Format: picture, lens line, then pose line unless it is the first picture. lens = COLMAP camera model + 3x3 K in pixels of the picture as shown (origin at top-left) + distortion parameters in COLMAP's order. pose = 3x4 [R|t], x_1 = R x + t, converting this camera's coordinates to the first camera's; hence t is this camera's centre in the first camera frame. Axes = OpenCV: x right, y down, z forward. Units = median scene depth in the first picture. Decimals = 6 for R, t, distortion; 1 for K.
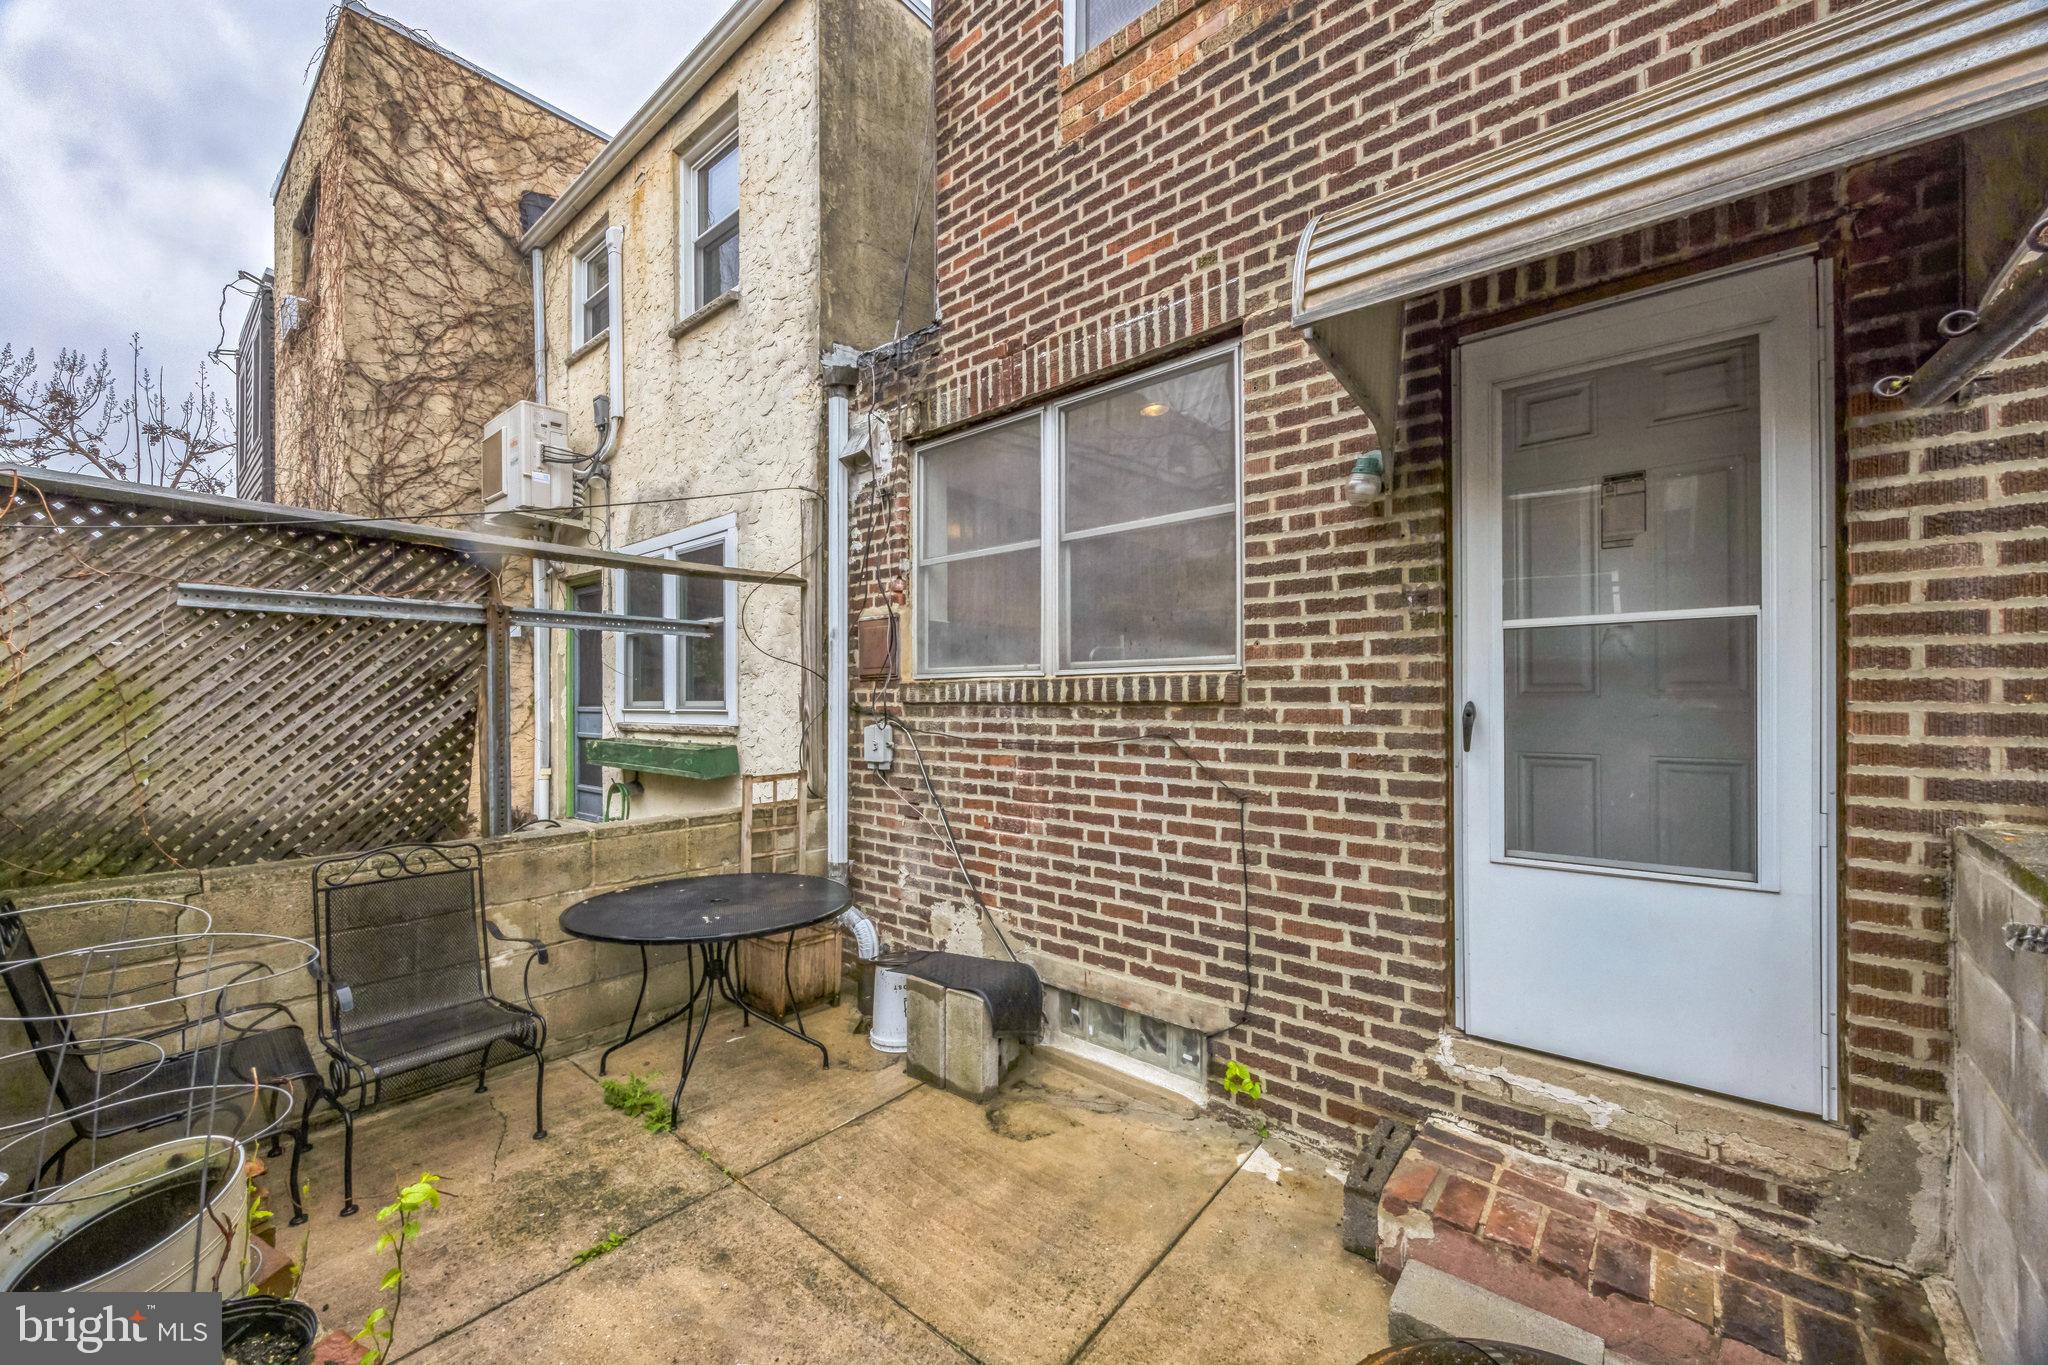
lens RADIAL K [[783.9, 0, 1020.3], [0, 783.9, 691.3], [0, 0, 1]] dist [-0.008111, 0.000526]
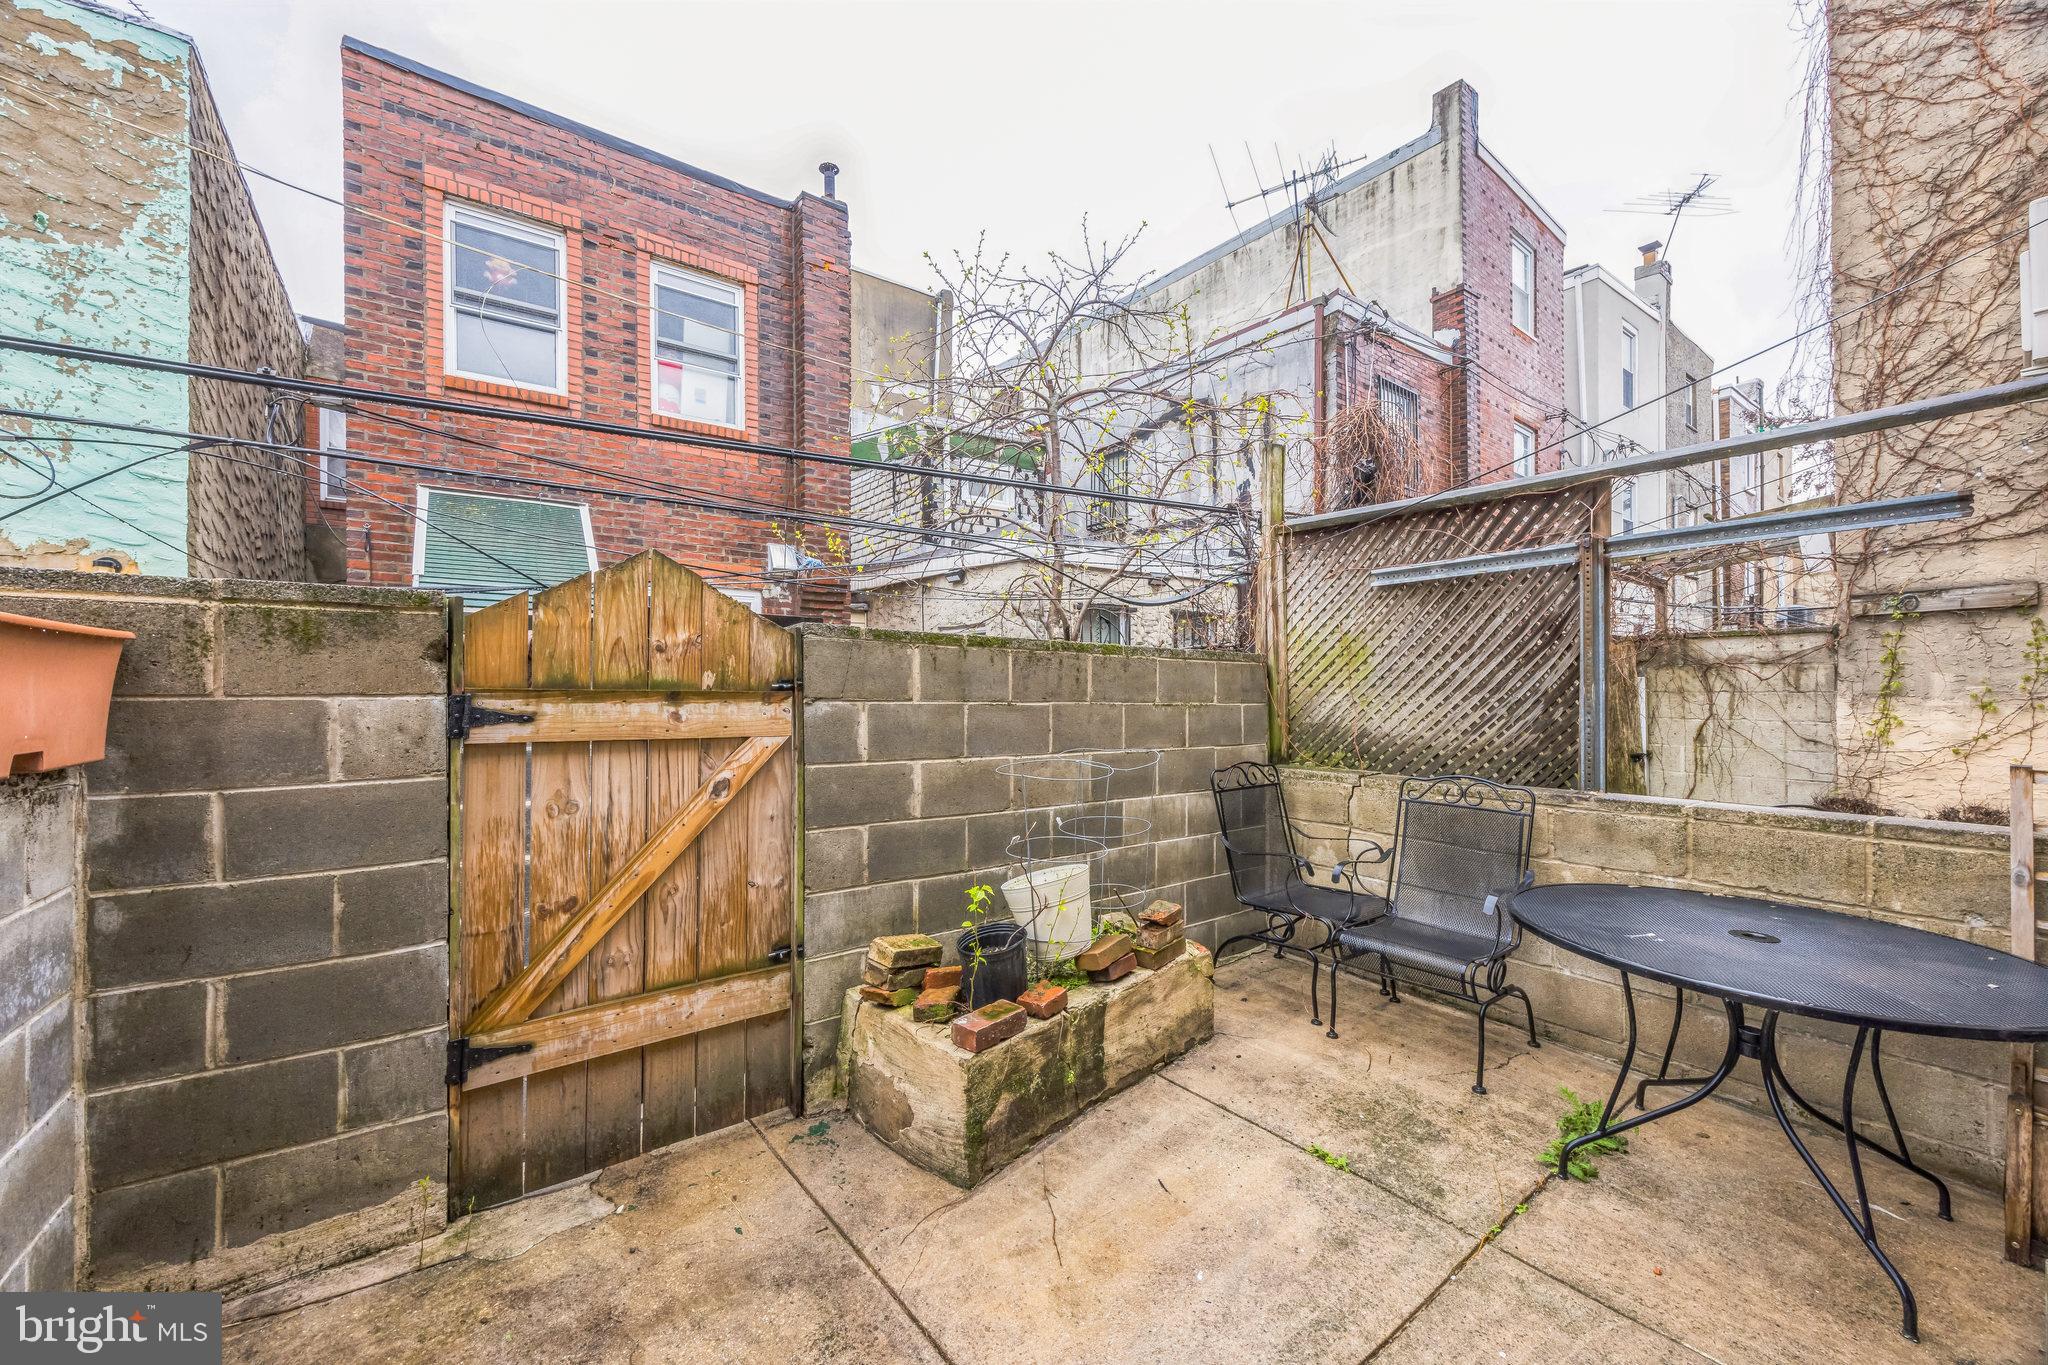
lens RADIAL K [[783.9, 0, 1009.6], [0, 783.9, 687.0], [0, 0, 1]] dist [-0.008111, 0.000526]
pose [[-0.251241, -0.000635, -0.967924, 0.414812], [0.008997, 0.999955, -0.002991, 0.063959], [0.967883, -0.009460, -0.251224, 0.619979]]
